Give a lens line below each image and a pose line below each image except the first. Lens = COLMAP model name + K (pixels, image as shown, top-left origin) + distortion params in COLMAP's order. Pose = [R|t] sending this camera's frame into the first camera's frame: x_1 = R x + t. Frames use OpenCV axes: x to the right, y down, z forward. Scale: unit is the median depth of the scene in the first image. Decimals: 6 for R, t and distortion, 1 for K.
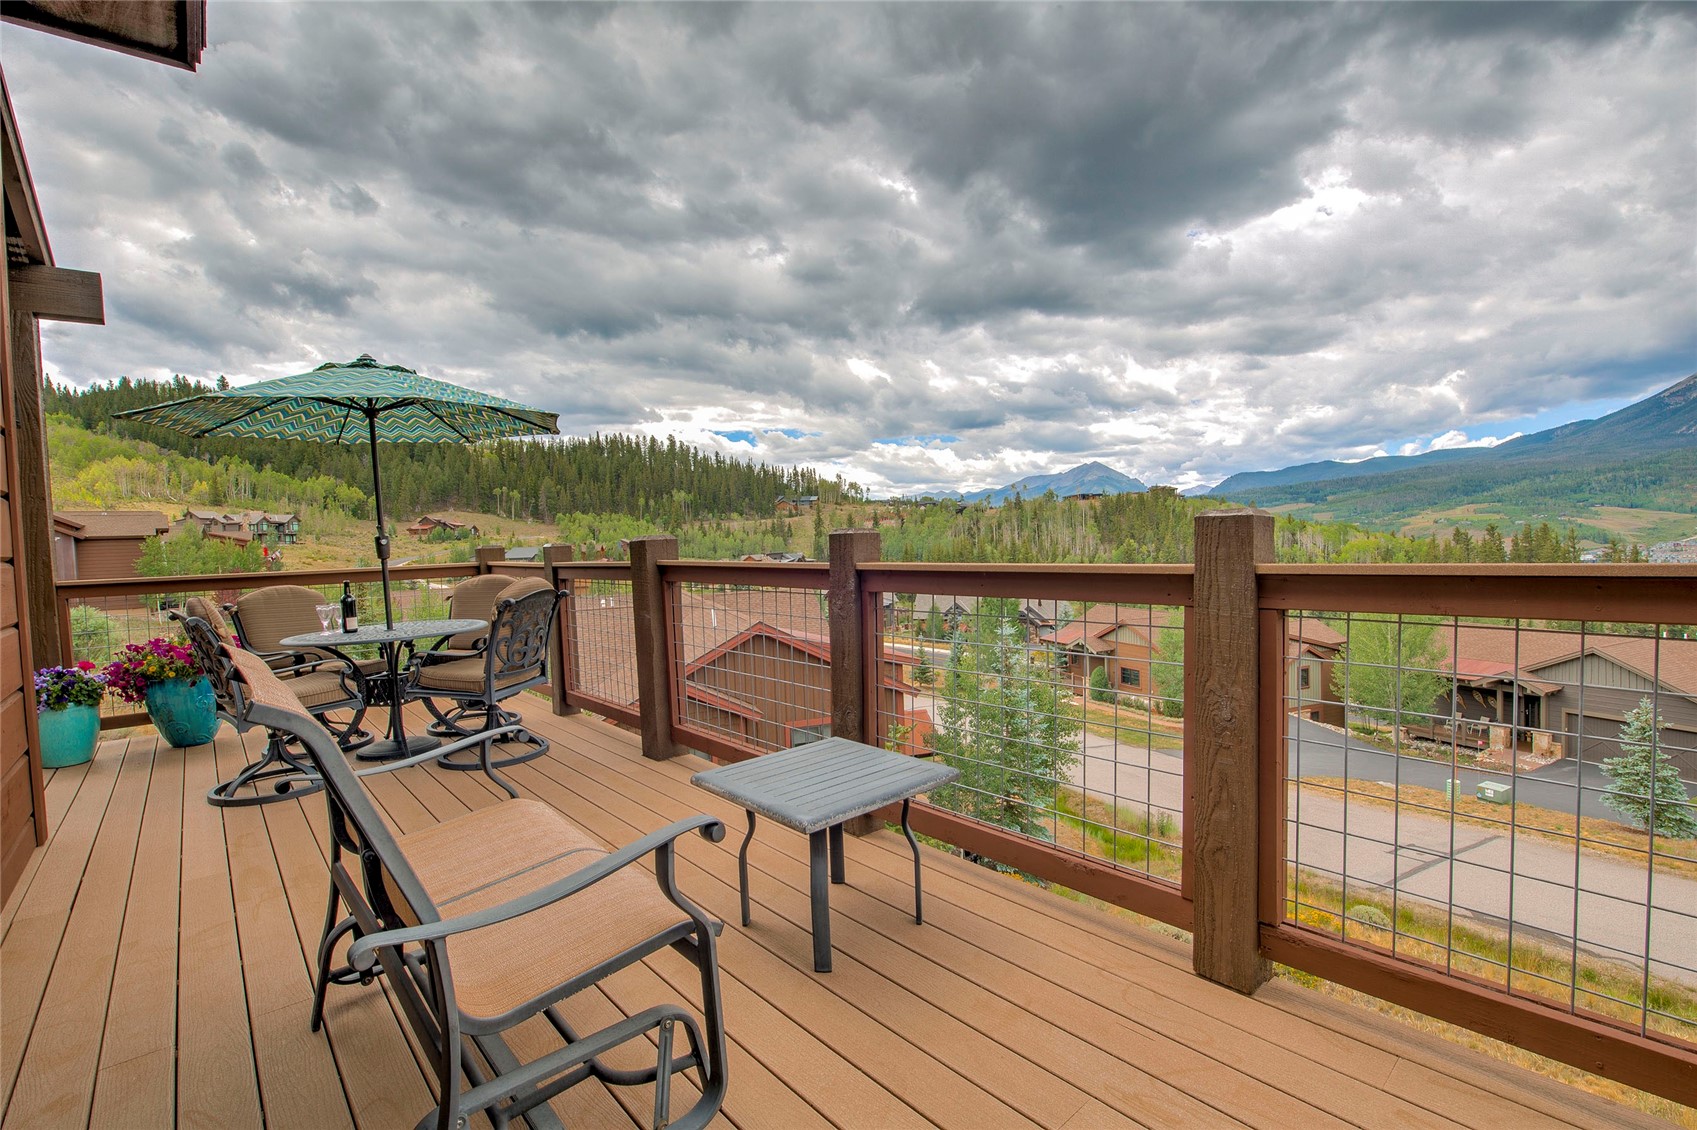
lens RADIAL K [[762.8, 0, 848.2], [0, 762.8, 569.2], [0, 0, 1]] dist [-0.011859, -0.000073]
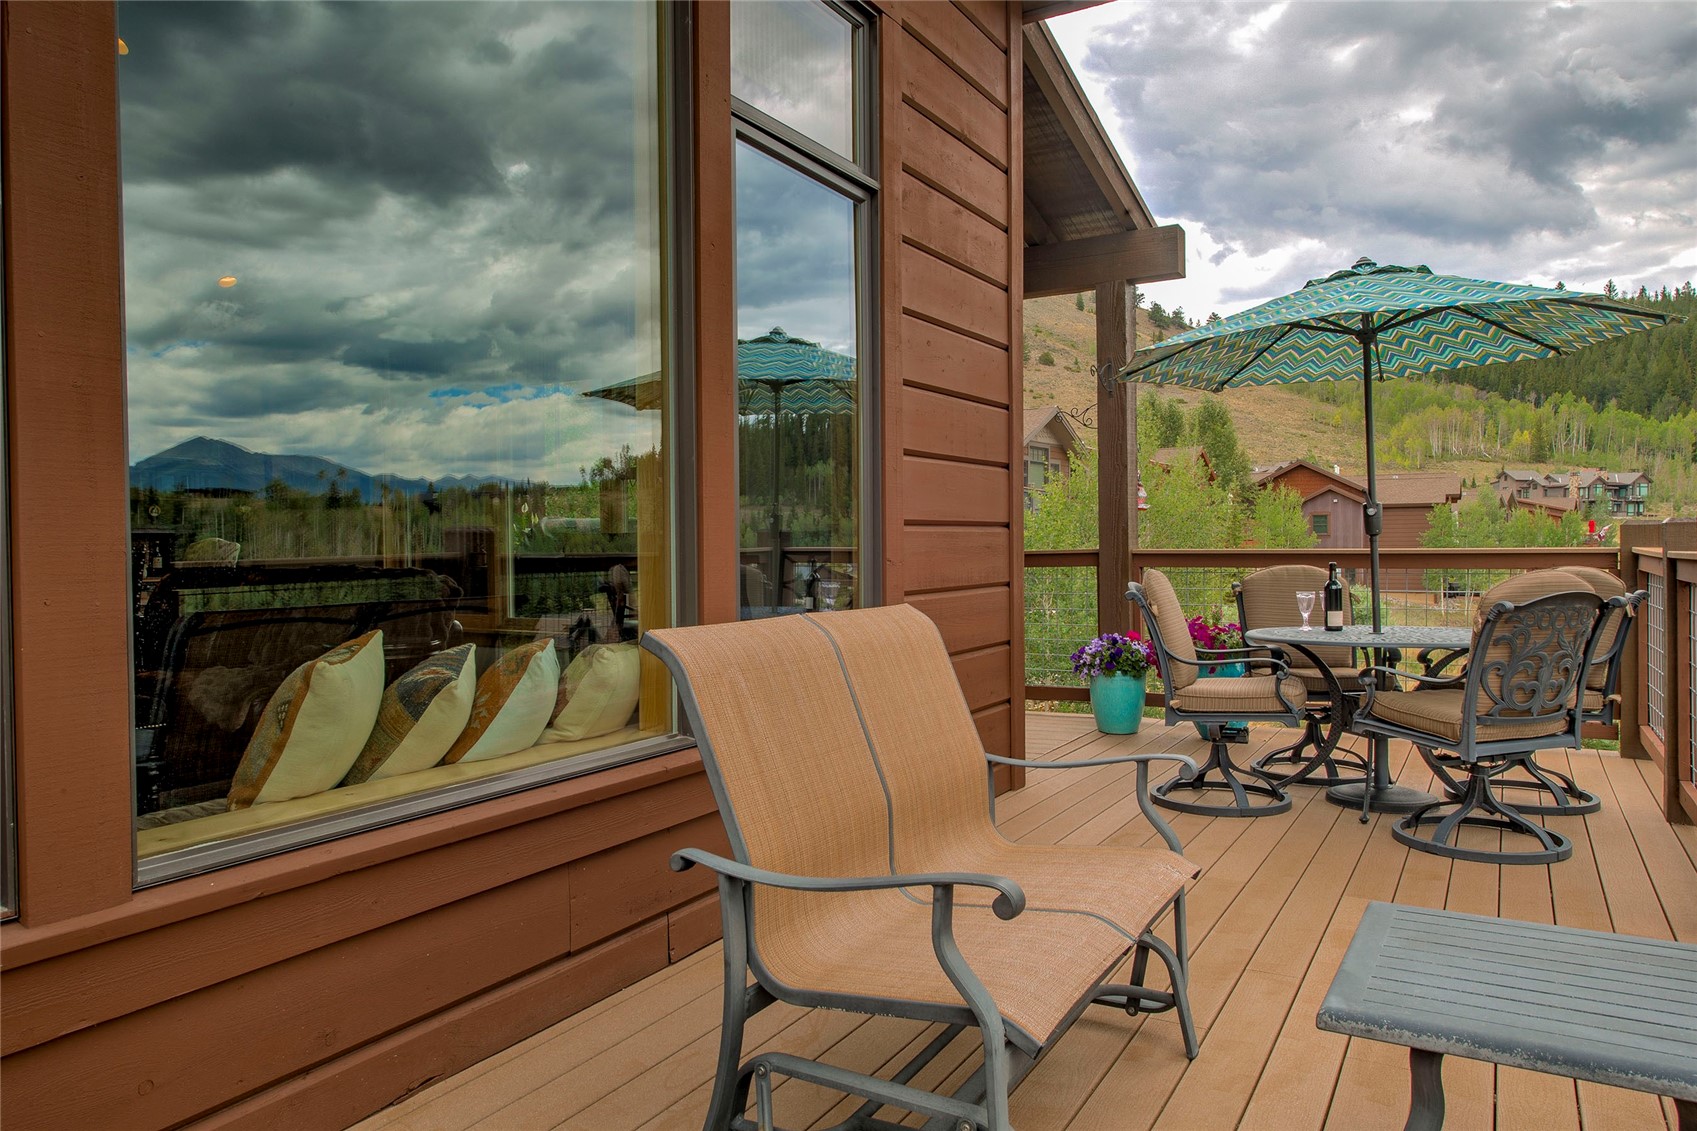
lens RADIAL K [[1153.3, 0, 848.9], [0, 1153.3, 562.3], [0, 0, 1]] dist [0.006317, 0.000443]
pose [[0.317388, 0.048288, -0.947066, 0.245468], [-0.042221, 0.998432, 0.036757, -0.005673], [0.947356, 0.028320, 0.318929, 0.151208]]
